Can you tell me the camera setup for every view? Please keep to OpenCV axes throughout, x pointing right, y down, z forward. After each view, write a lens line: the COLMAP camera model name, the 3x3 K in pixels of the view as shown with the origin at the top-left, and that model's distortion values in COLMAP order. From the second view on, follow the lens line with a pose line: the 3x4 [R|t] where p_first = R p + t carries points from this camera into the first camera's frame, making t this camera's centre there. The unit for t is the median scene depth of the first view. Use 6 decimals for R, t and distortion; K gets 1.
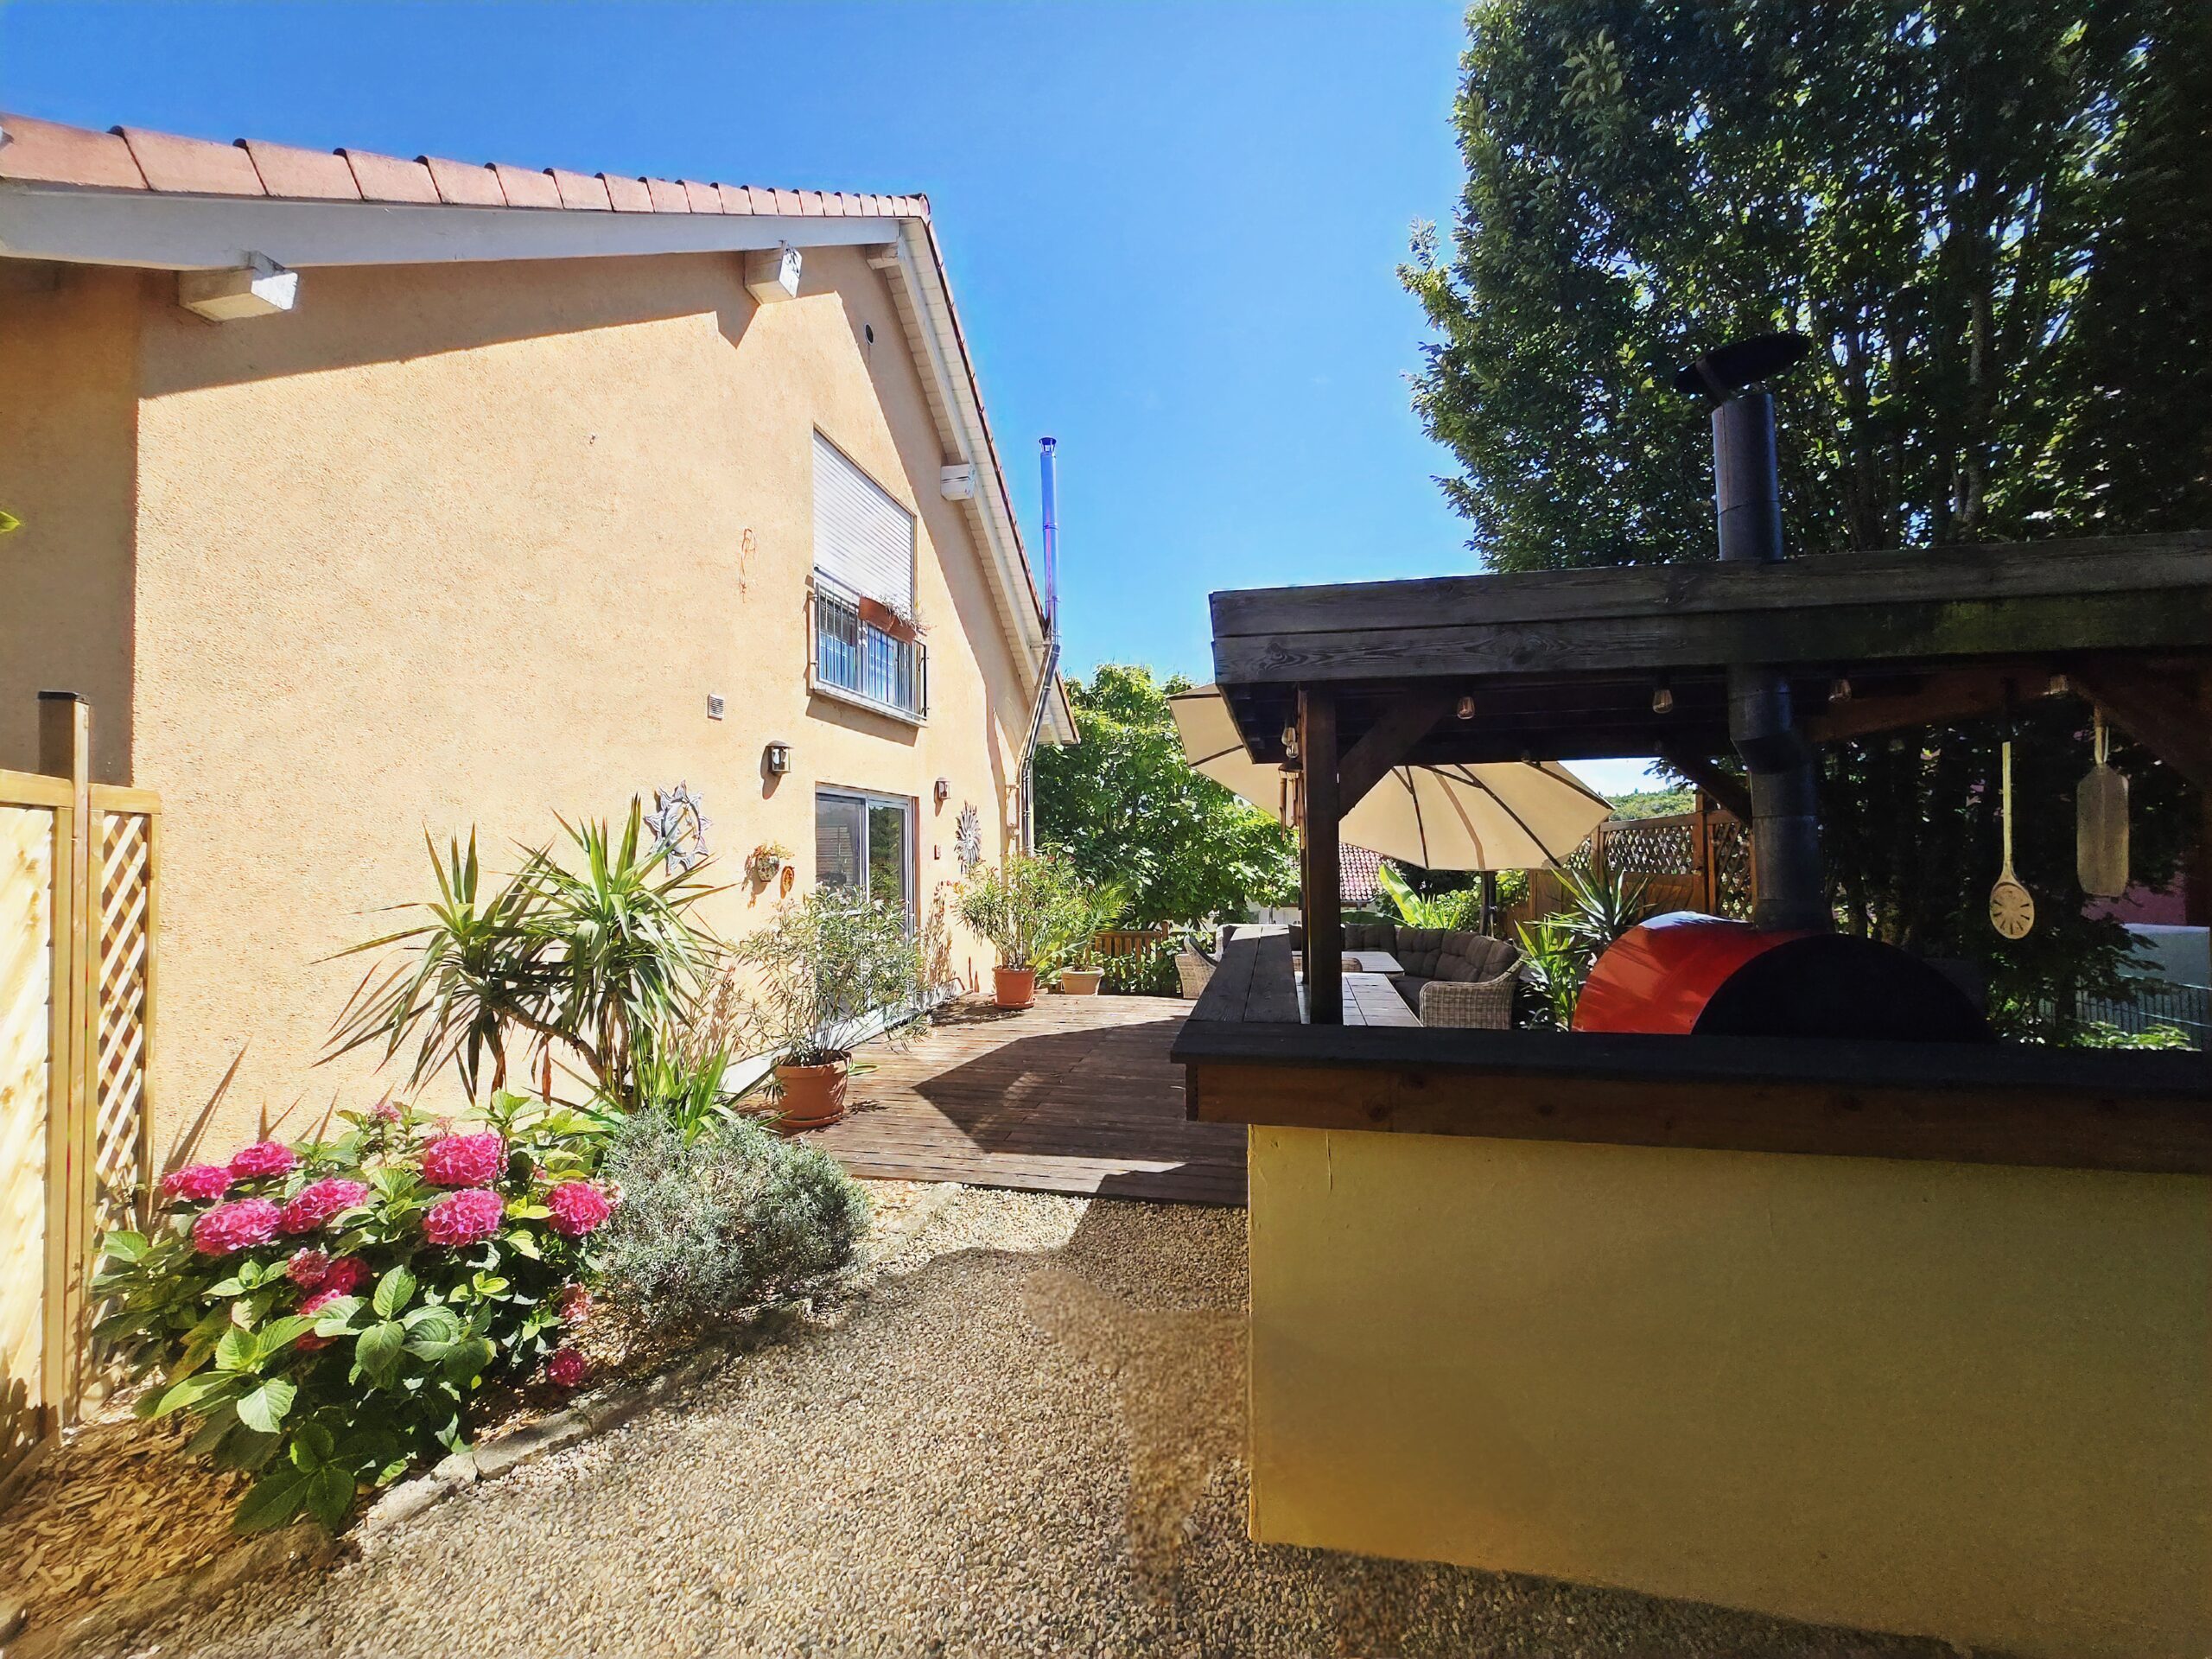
lens RADIAL K [[866.7, 0, 1102.9], [0, 866.7, 832.3], [0, 0, 1]] dist [-0.008638, 0.000711]
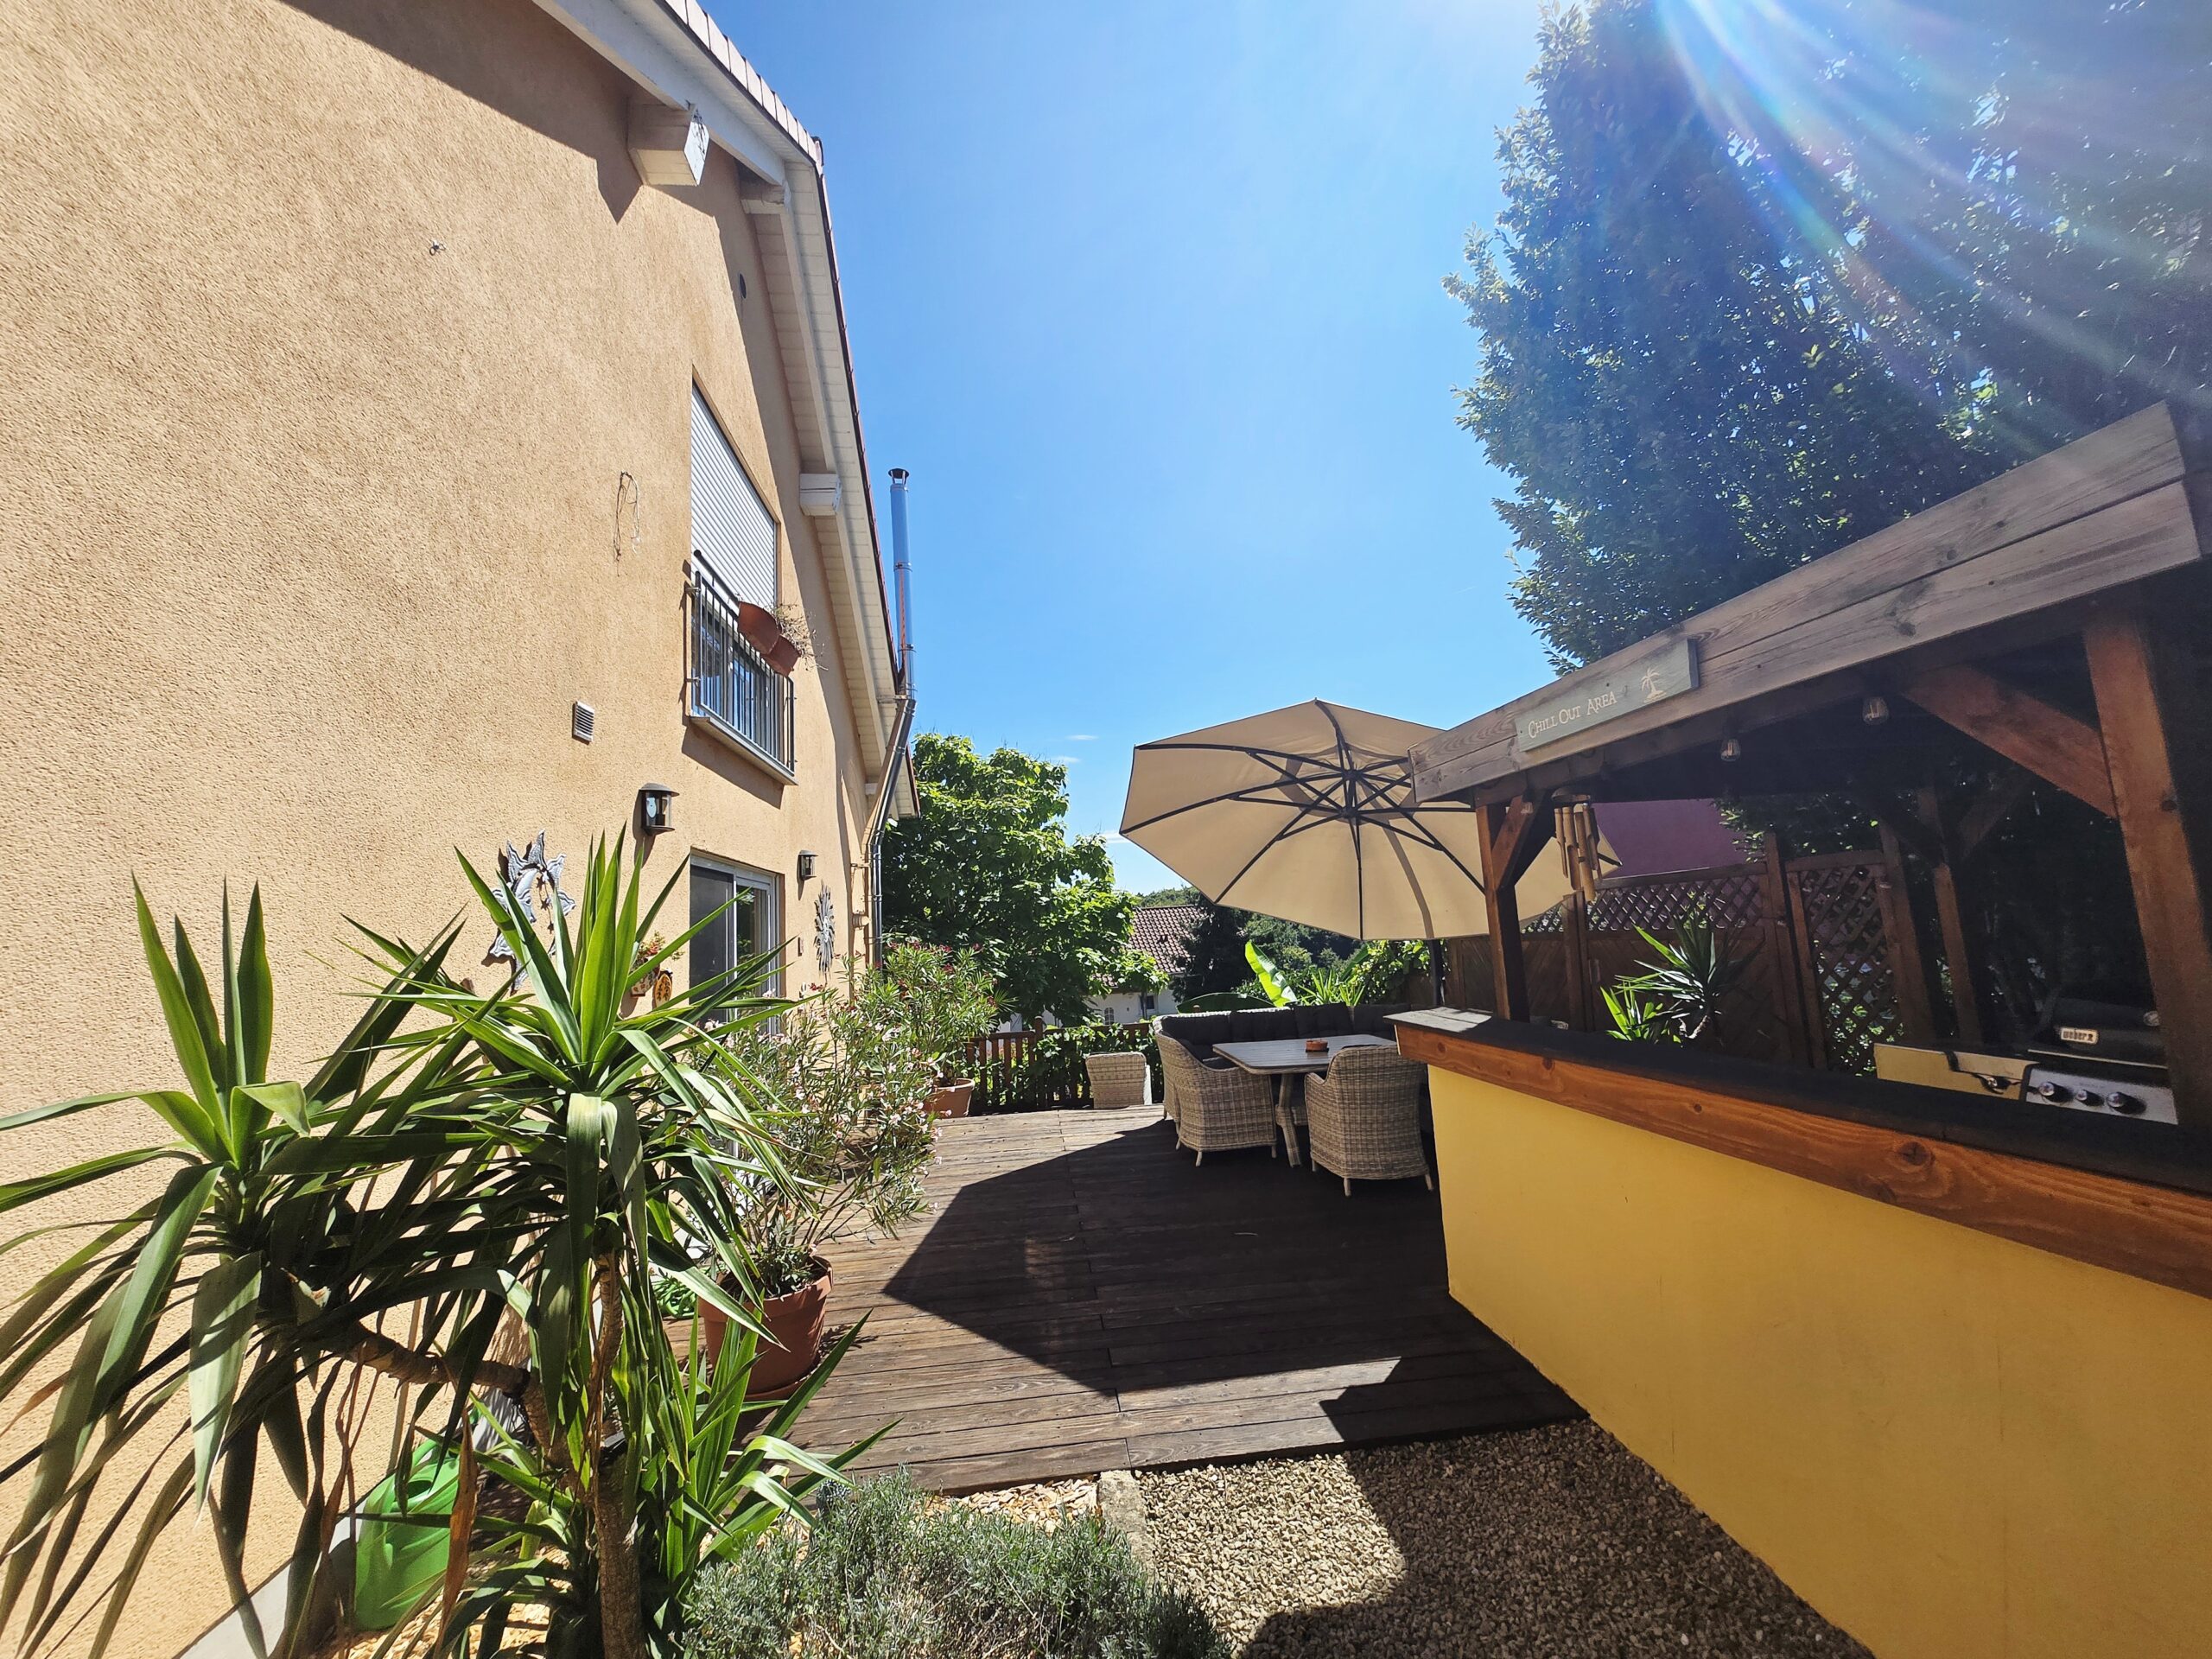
lens RADIAL K [[866.7, 0, 1107.3], [0, 866.7, 827.4], [0, 0, 1]] dist [-0.008638, 0.000711]
pose [[0.949793, -0.002192, 0.312871, -0.251221], [0.036810, 0.993814, -0.104783, 0.011594], [-0.310706, 0.111039, 0.943998, 0.257338]]
